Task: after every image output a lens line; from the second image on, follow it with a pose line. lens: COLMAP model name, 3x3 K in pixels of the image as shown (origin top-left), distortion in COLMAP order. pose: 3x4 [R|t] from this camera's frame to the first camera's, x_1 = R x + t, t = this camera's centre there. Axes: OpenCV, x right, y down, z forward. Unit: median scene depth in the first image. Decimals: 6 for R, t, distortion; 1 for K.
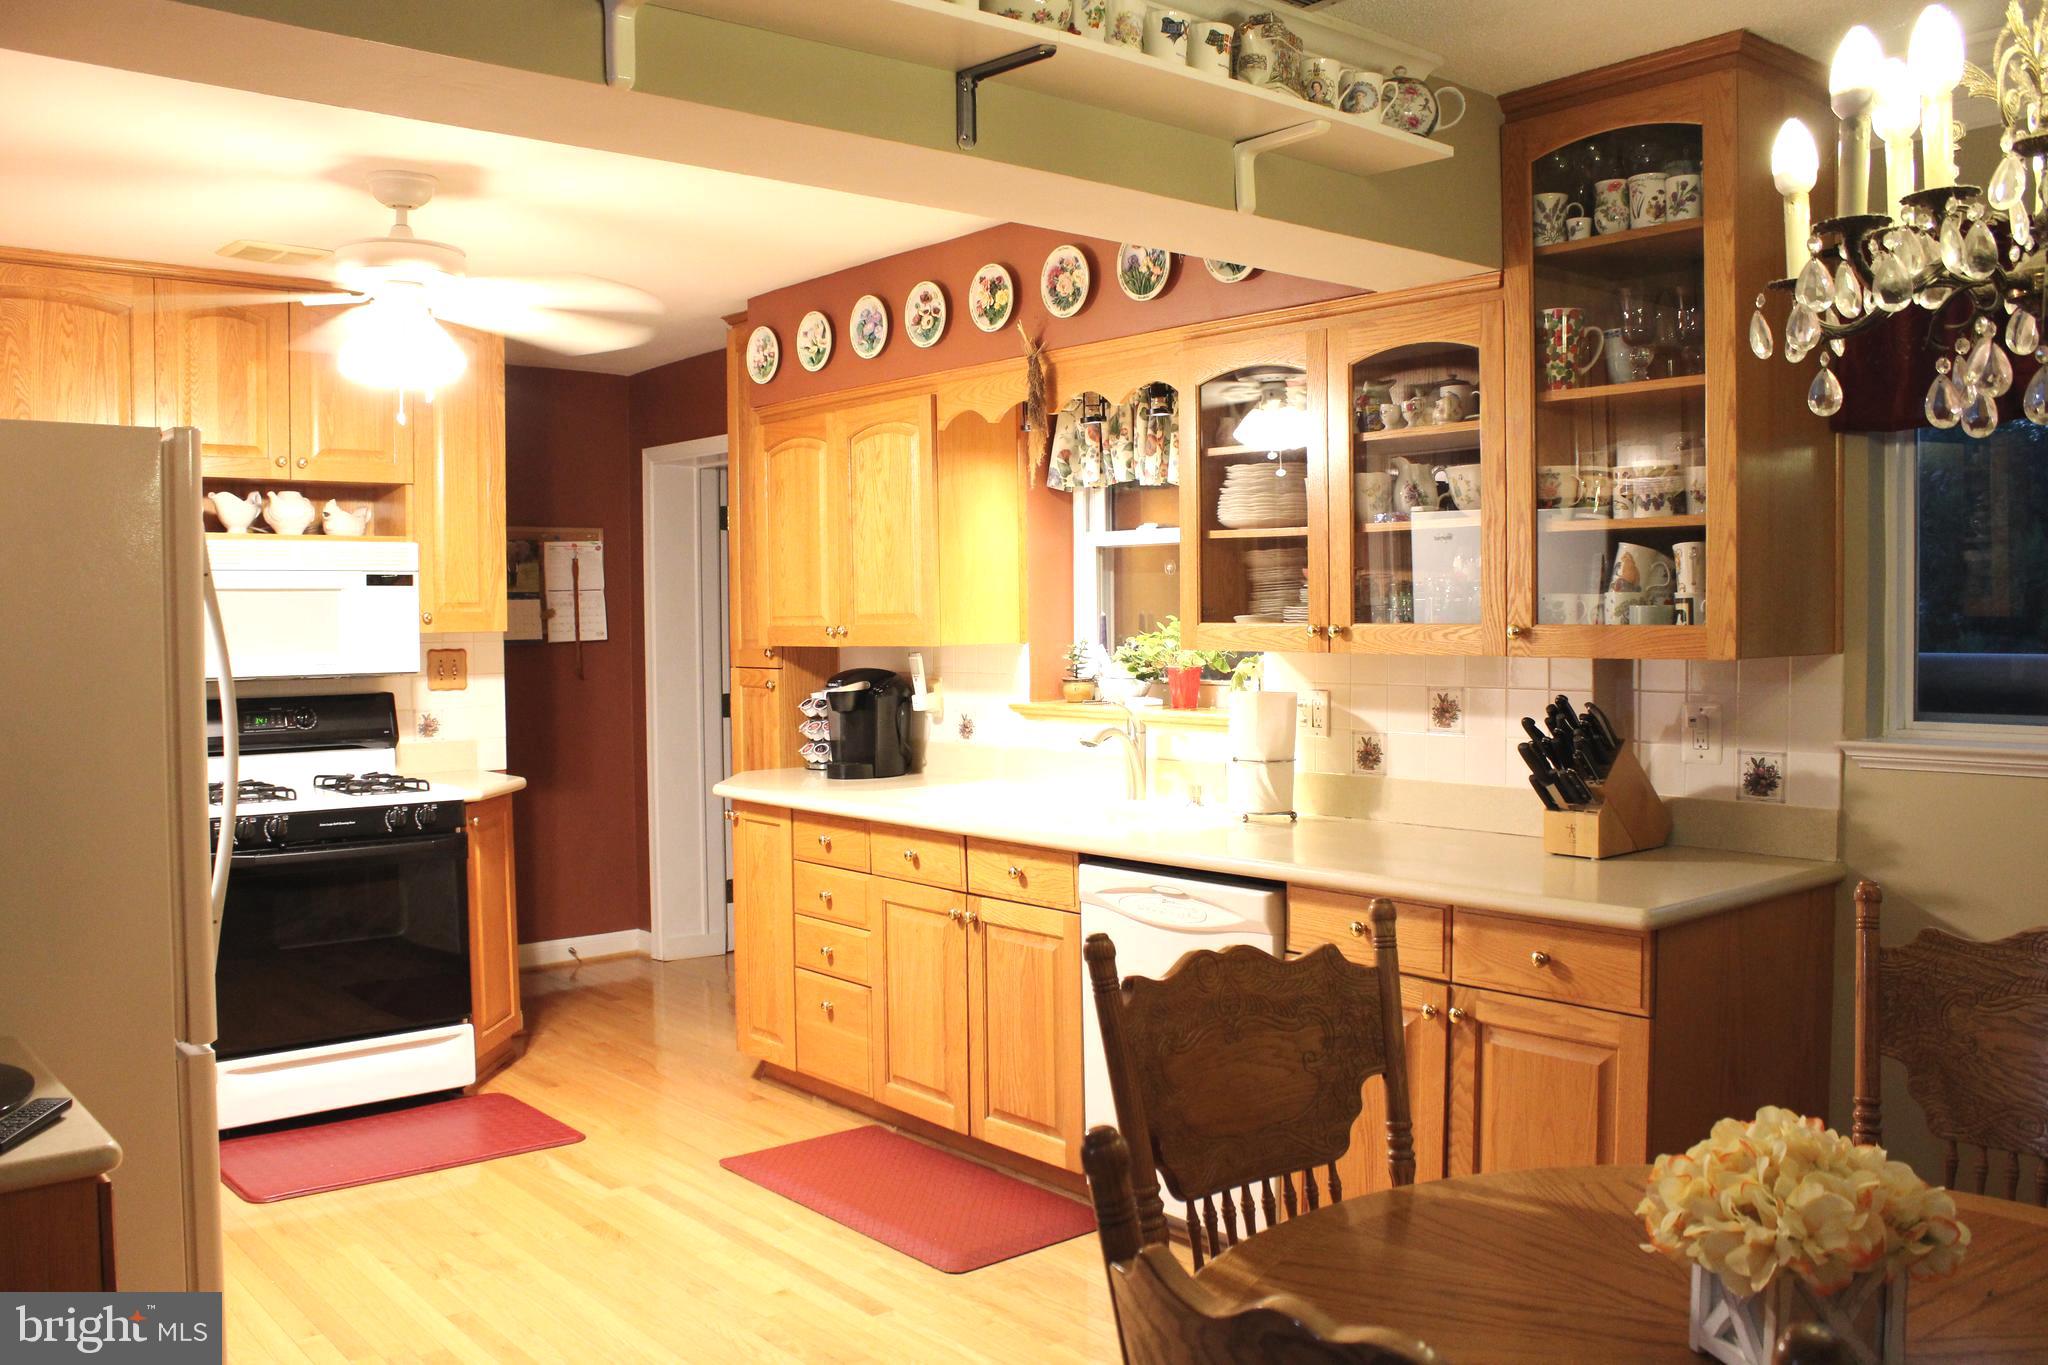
lens RADIAL K [[1708.9, 0, 1024.0], [0, 1708.9, 682.5], [0, 0, 1]] dist [-0.178906, 0.161398]
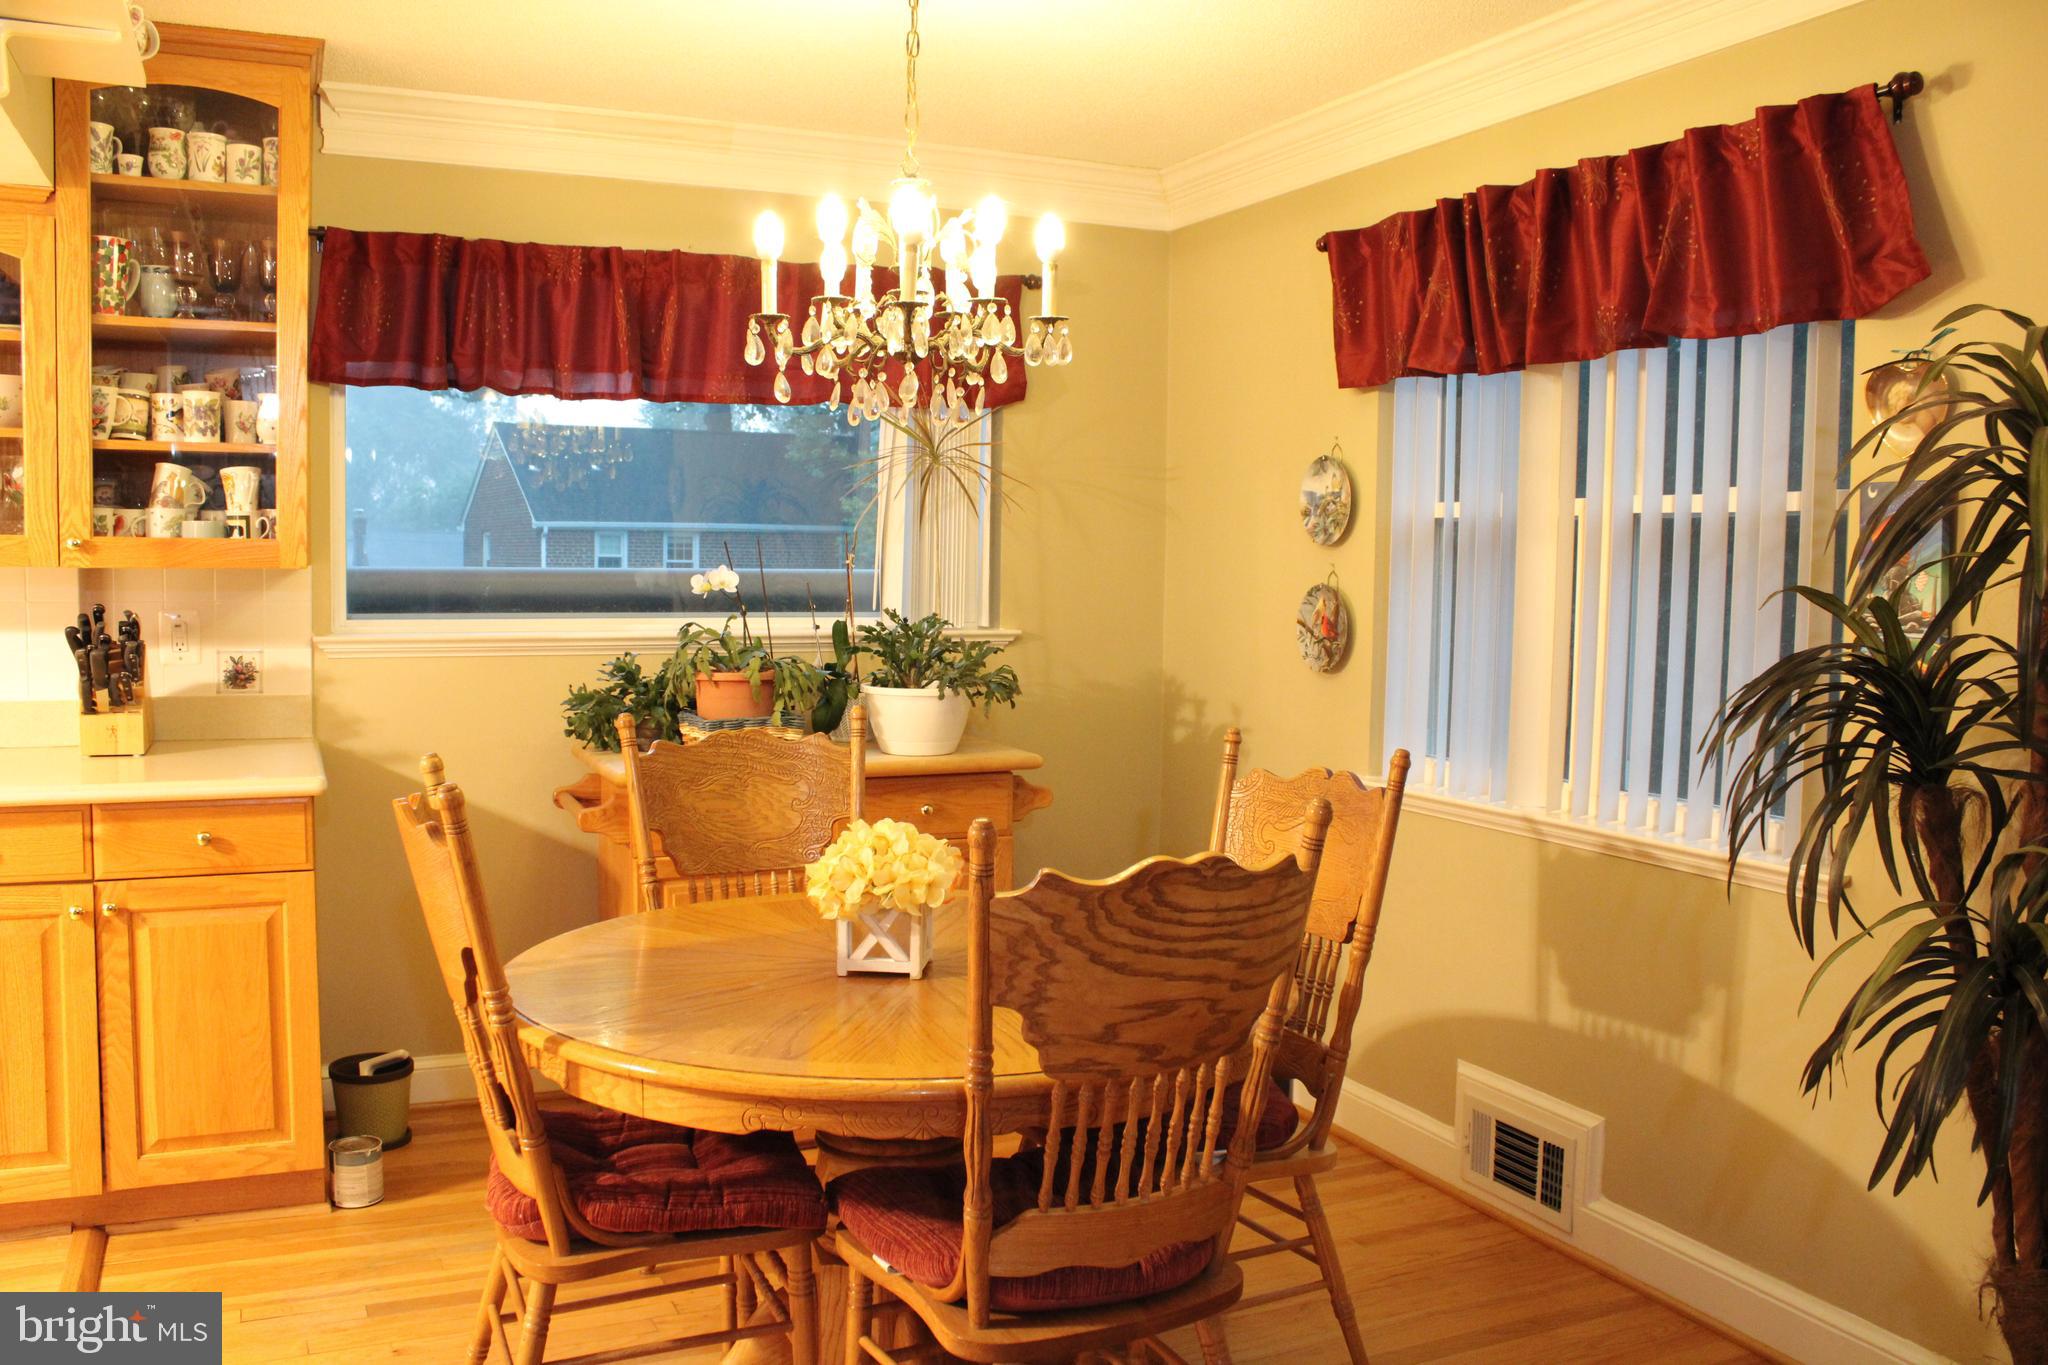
lens RADIAL K [[1708.9, 0, 1024.0], [0, 1708.9, 682.5], [0, 0, 1]] dist [-0.178906, 0.161398]
pose [[0.265660, -0.057353, 0.962359, -0.552417], [0.019217, 0.998346, 0.054193, 0.012666], [-0.963875, 0.004096, 0.266323, 0.175128]]
